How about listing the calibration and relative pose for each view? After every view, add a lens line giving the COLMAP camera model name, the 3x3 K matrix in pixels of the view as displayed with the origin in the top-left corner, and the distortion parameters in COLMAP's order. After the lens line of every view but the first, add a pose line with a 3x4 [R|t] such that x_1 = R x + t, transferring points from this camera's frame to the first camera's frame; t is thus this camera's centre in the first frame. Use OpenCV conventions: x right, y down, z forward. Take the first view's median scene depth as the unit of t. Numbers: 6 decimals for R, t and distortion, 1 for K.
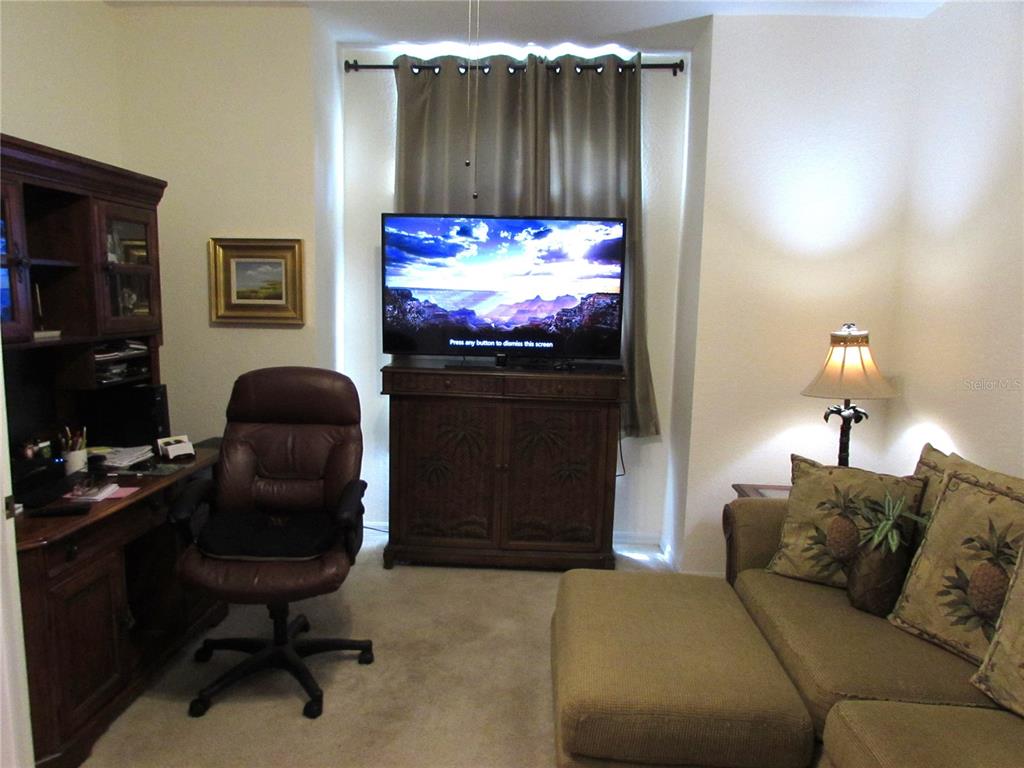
lens RADIAL K [[727.3, 0, 513.4], [0, 727.3, 389.1], [0, 0, 1]] dist [-0.026744, 0.001435]
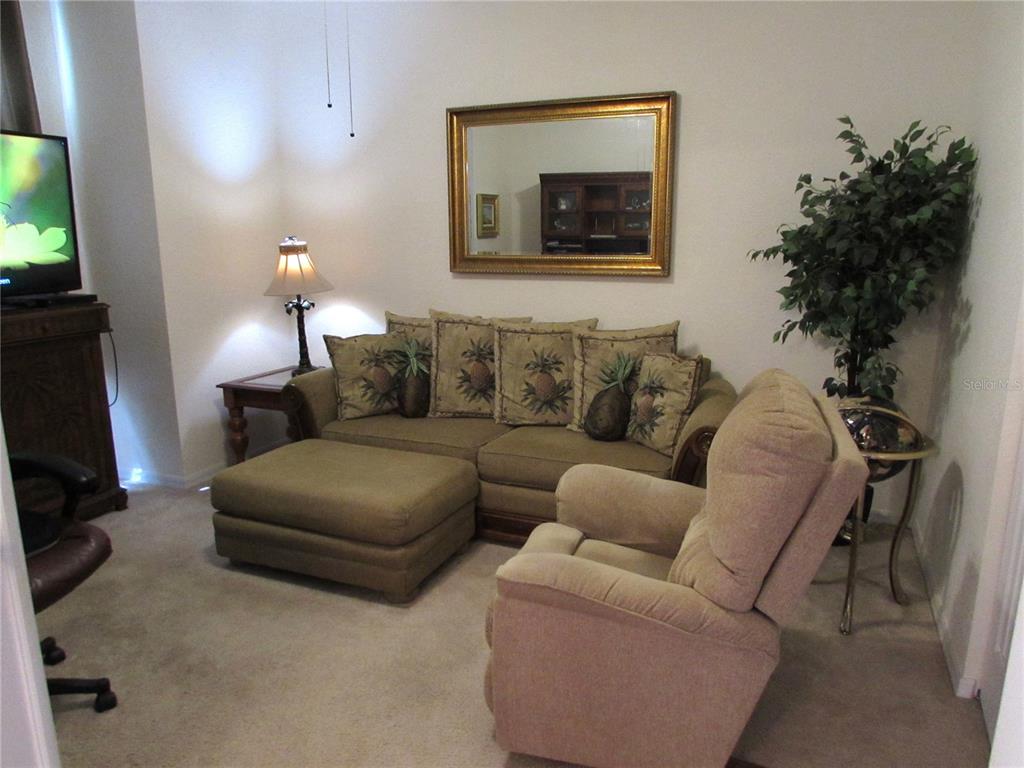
lens RADIAL K [[727.3, 0, 513.4], [0, 727.3, 389.1], [0, 0, 1]] dist [-0.026744, 0.001435]
pose [[0.364552, -0.231995, 0.901820, -0.786181], [0.141522, 0.971021, 0.192588, -0.023544], [-0.920366, 0.057419, 0.386820, 0.178812]]
